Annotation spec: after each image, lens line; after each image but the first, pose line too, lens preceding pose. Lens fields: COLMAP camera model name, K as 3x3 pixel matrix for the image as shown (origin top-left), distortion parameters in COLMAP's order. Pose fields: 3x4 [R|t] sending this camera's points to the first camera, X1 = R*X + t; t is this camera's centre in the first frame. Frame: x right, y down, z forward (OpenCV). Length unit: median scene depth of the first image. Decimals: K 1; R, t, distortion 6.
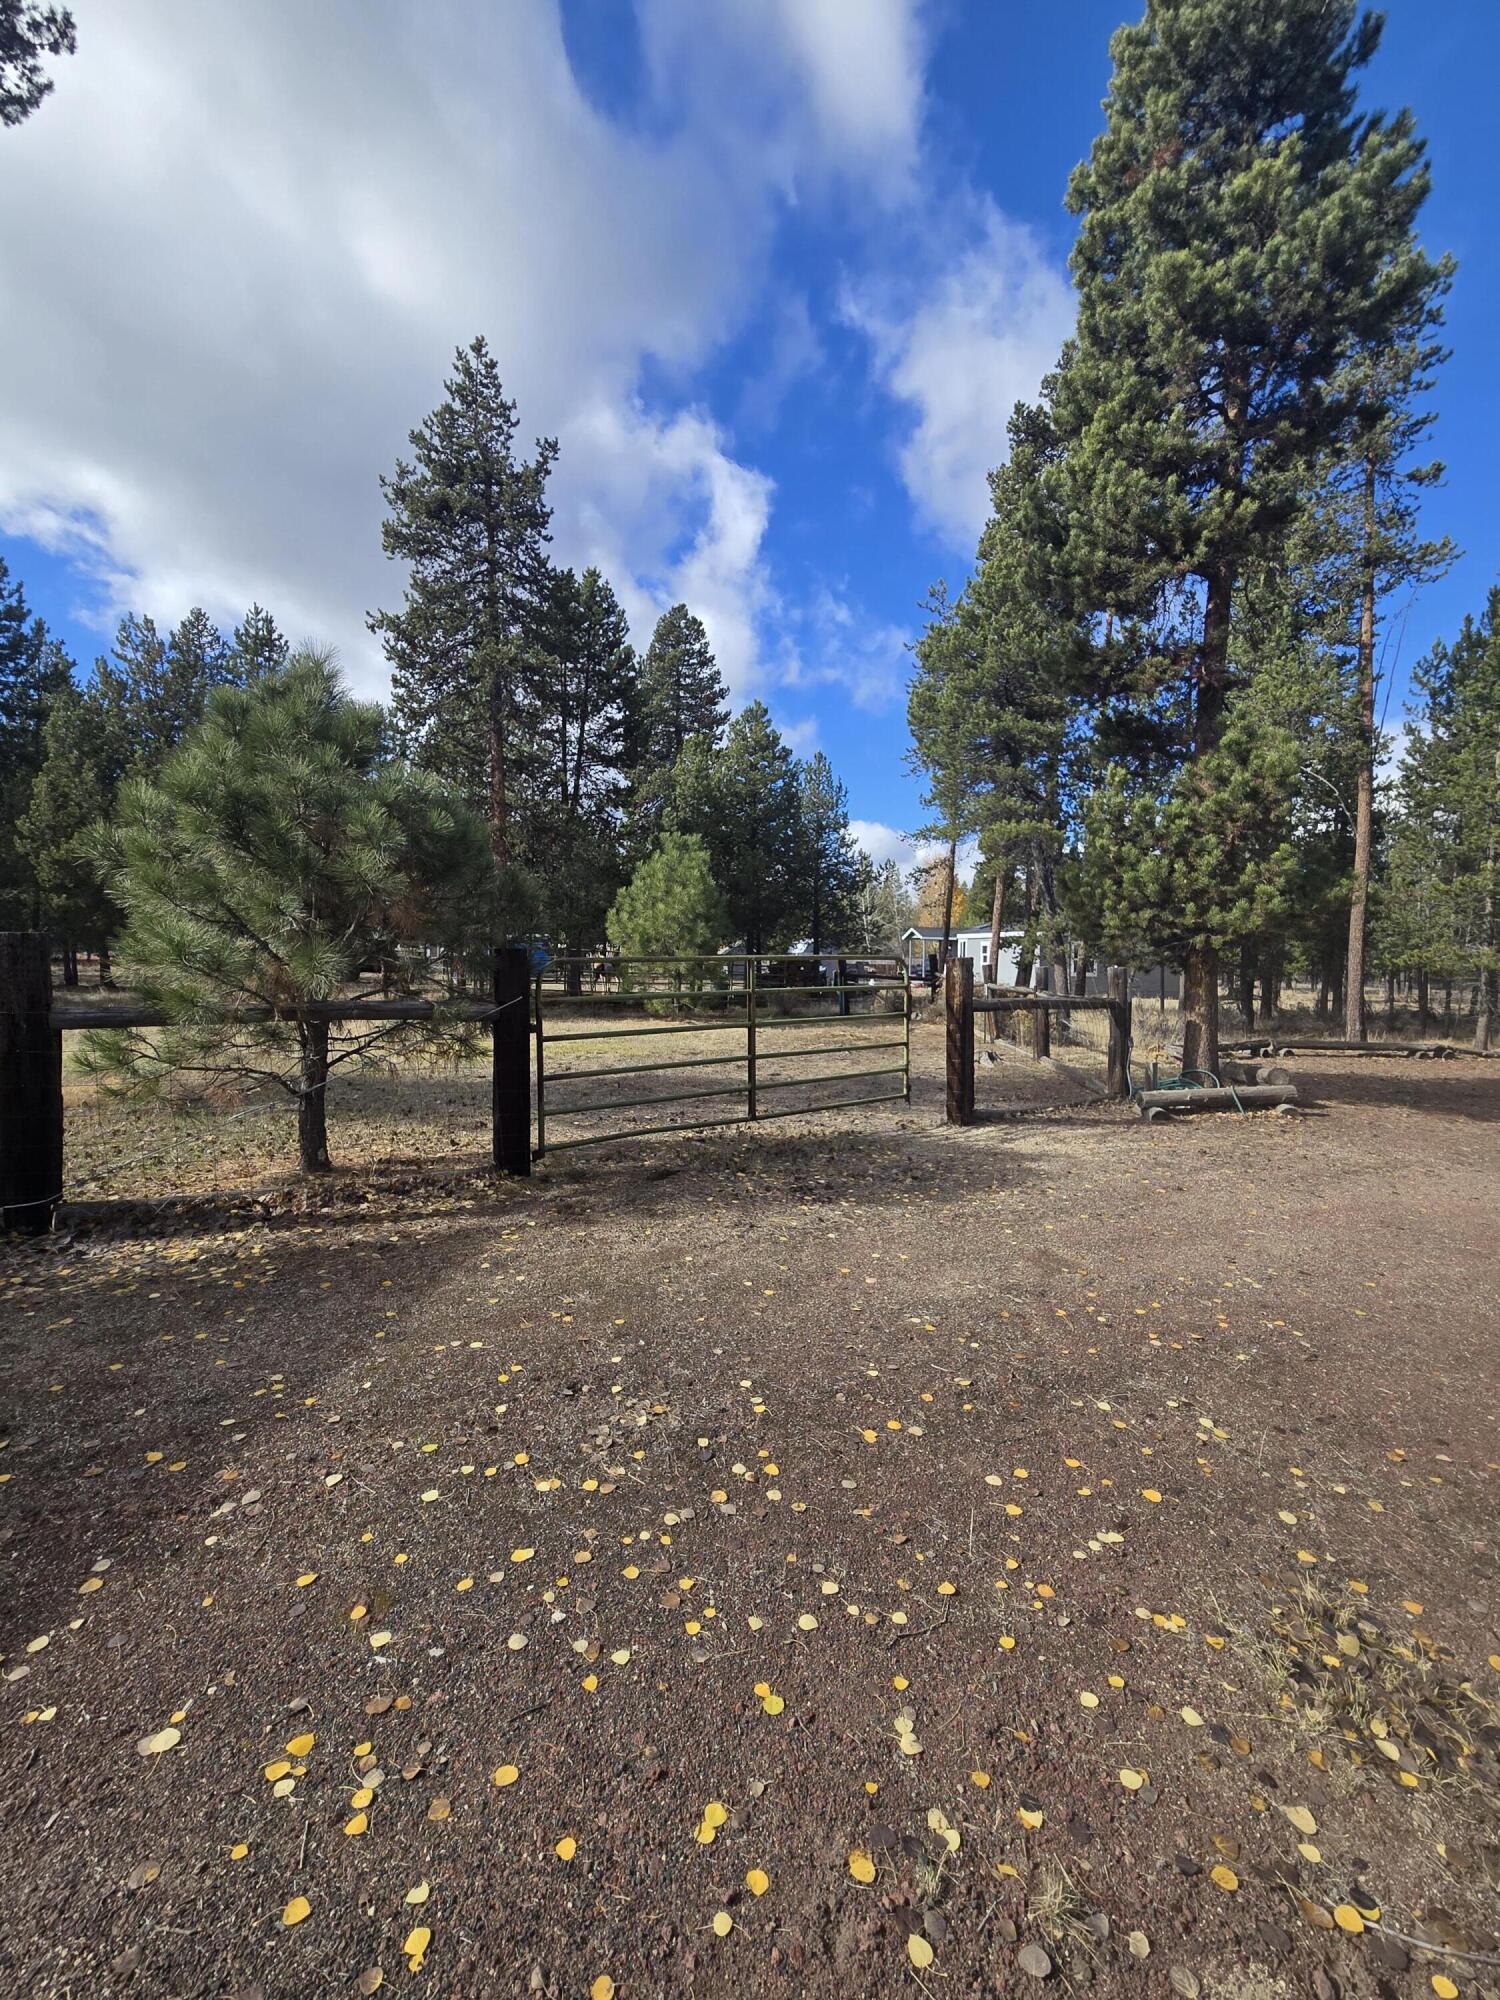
lens RADIAL K [[849.1, 0, 767.3], [0, 849.1, 988.2], [0, 0, 1]] dist [-0.003084, 0.002147]
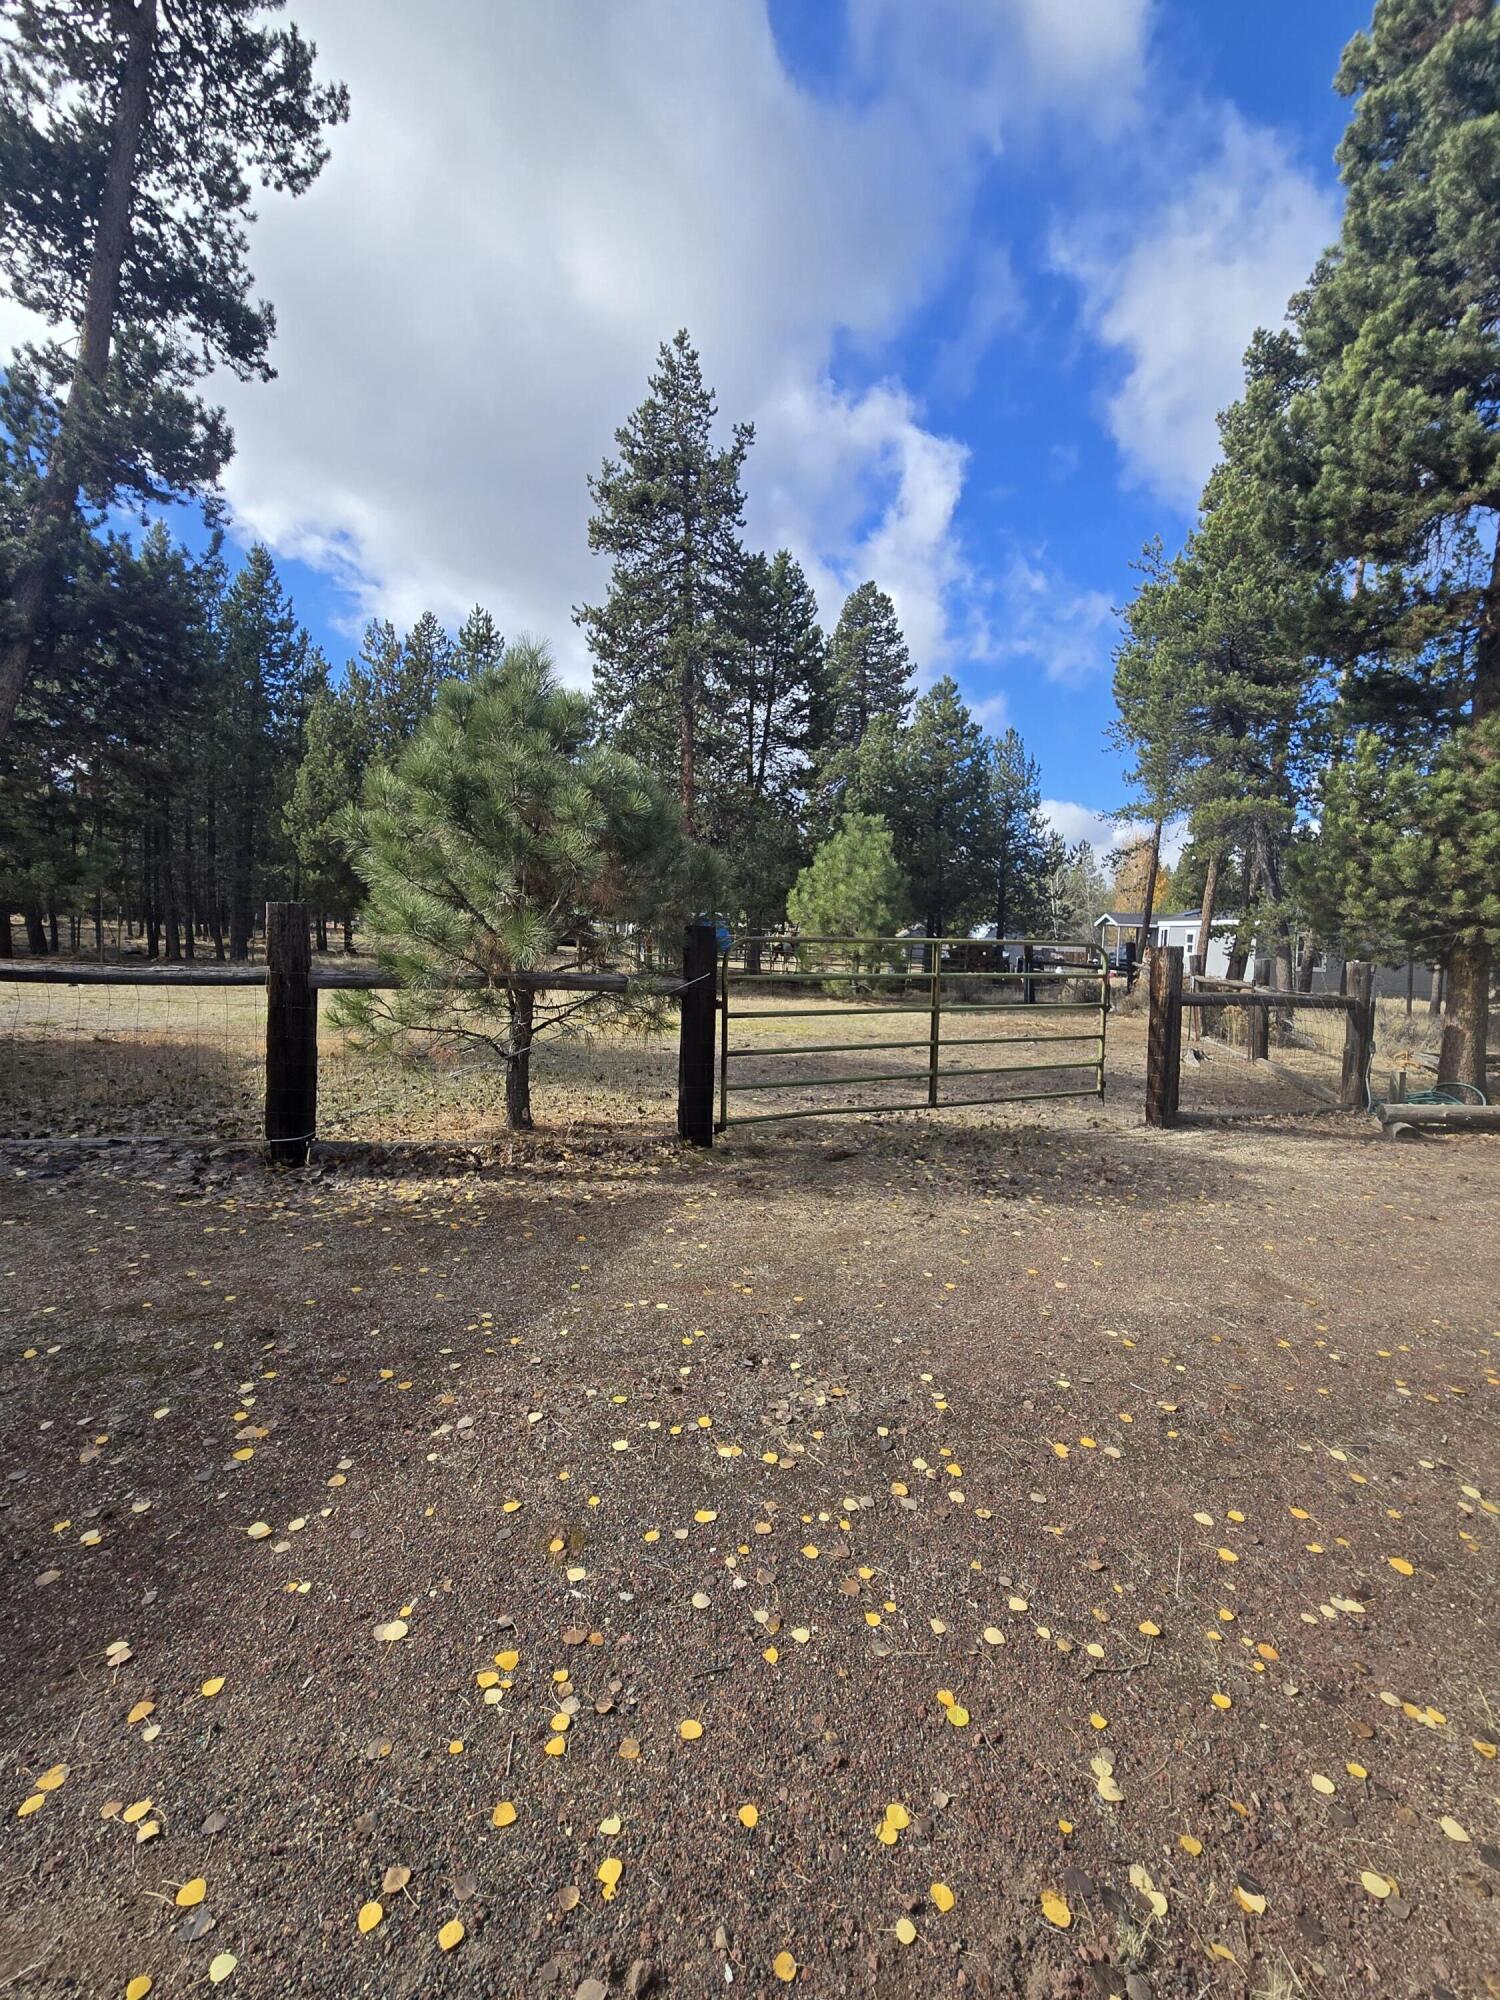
lens RADIAL K [[849.1, 0, 767.3], [0, 849.1, 988.2], [0, 0, 1]] dist [-0.003084, 0.002147]
pose [[0.978737, 0.036264, -0.201888, -0.012291], [-0.031978, 0.999189, 0.024451, 0.000613], [0.202611, -0.017475, 0.979103, 0.008105]]
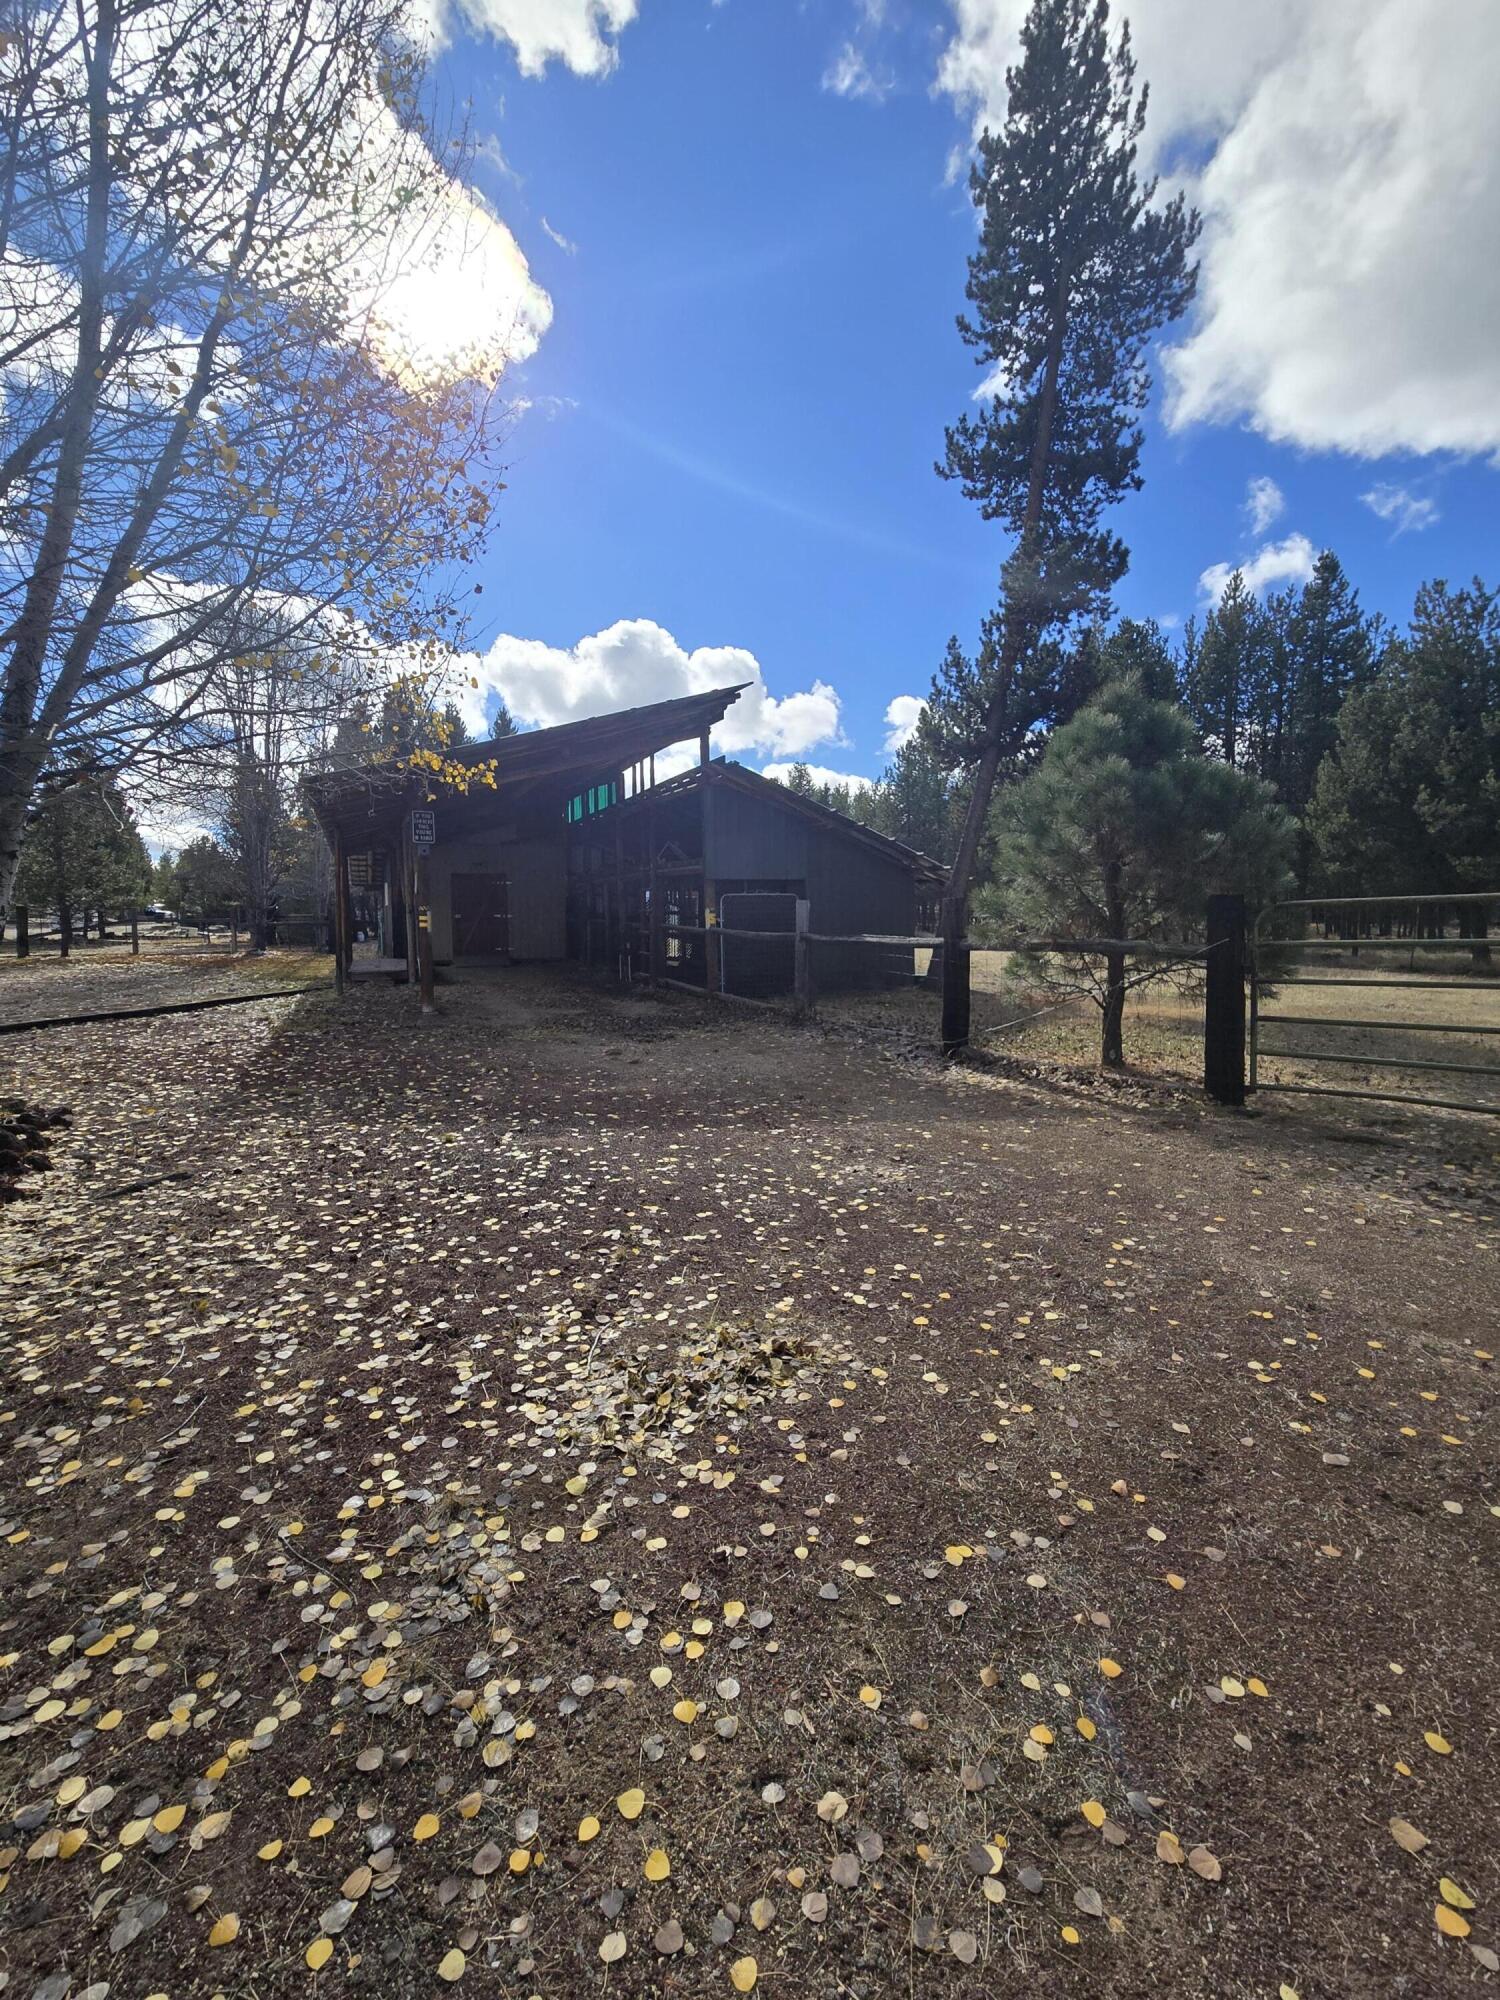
lens RADIAL K [[849.1, 0, 767.3], [0, 849.1, 988.2], [0, 0, 1]] dist [-0.003084, 0.002147]
pose [[0.098192, 0.061499, -0.993265, 0.738652], [-0.007945, 0.998105, 0.061013, 0.008564], [0.995136, 0.001900, 0.098494, 0.283050]]
